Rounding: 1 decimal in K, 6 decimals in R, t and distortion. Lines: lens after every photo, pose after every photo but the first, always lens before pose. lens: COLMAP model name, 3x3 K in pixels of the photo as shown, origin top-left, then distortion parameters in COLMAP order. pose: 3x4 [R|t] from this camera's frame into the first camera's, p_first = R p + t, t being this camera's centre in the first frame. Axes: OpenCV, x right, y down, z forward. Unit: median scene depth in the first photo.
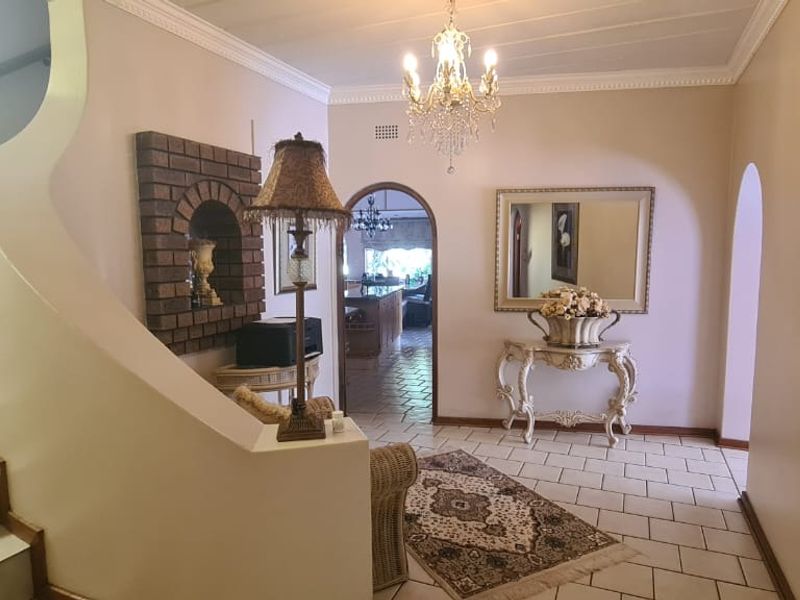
lens RADIAL K [[548.9, 0, 398.6], [0, 548.9, 299.9], [0, 0, 1]] dist [-0.001094, 0.003604]
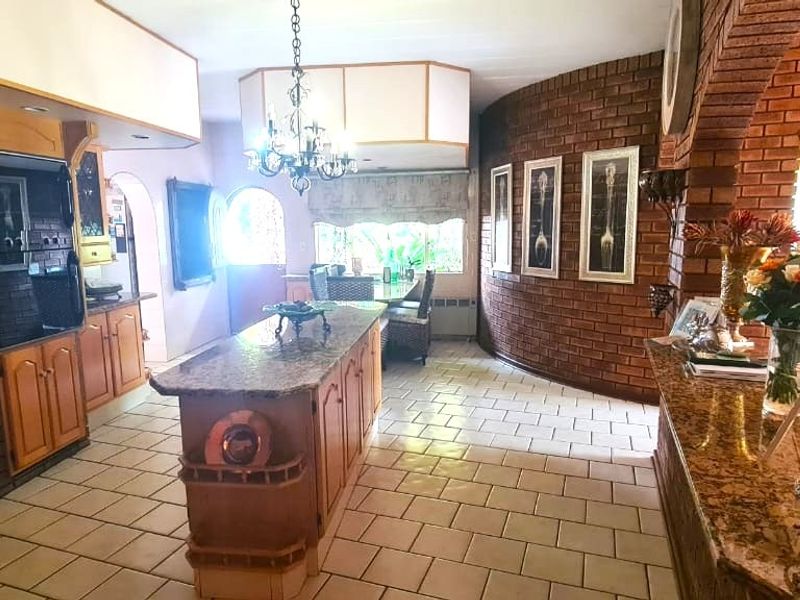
lens RADIAL K [[548.9, 0, 402.8], [0, 548.9, 302.2], [0, 0, 1]] dist [-0.001094, 0.003604]
pose [[0.998324, -0.011216, 0.056772, -0.001228], [0.008042, 0.998408, 0.055828, -0.040980], [-0.057308, -0.055278, 0.996825, 0.409246]]
